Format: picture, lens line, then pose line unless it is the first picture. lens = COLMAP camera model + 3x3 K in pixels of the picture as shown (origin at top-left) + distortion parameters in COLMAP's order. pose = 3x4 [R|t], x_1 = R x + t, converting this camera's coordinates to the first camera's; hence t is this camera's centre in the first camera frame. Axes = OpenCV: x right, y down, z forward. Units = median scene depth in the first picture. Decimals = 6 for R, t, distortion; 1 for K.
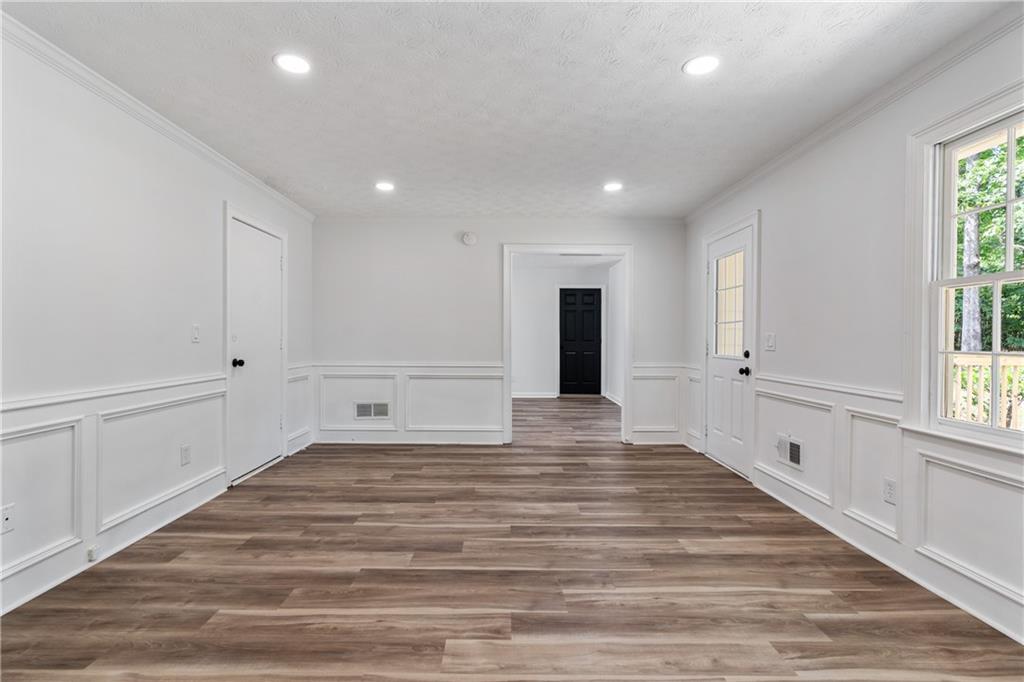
lens RADIAL K [[469.2, 0, 509.6], [0, 469.2, 340.7], [0, 0, 1]] dist [-0.006111, 0.002379]
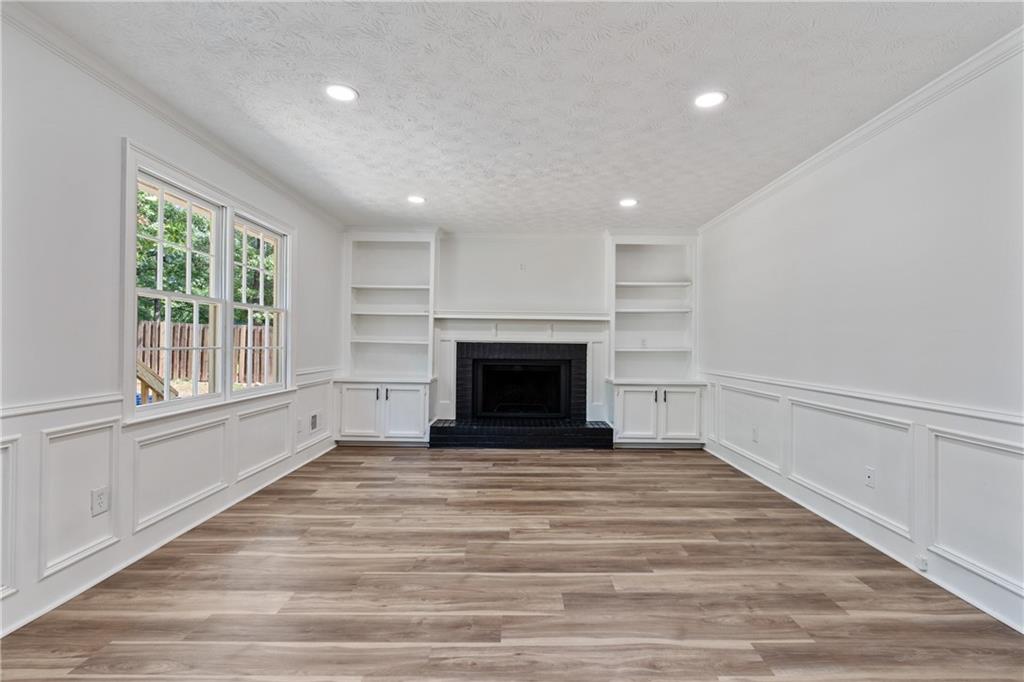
lens RADIAL K [[469.2, 0, 512.4], [0, 469.2, 341.7], [0, 0, 1]] dist [-0.006111, 0.002379]
pose [[-0.999394, -0.014562, 0.031619, -0.035634], [-0.014429, 0.999886, 0.004424, -0.012628], [-0.031680, 0.003965, -0.999490, 2.024725]]
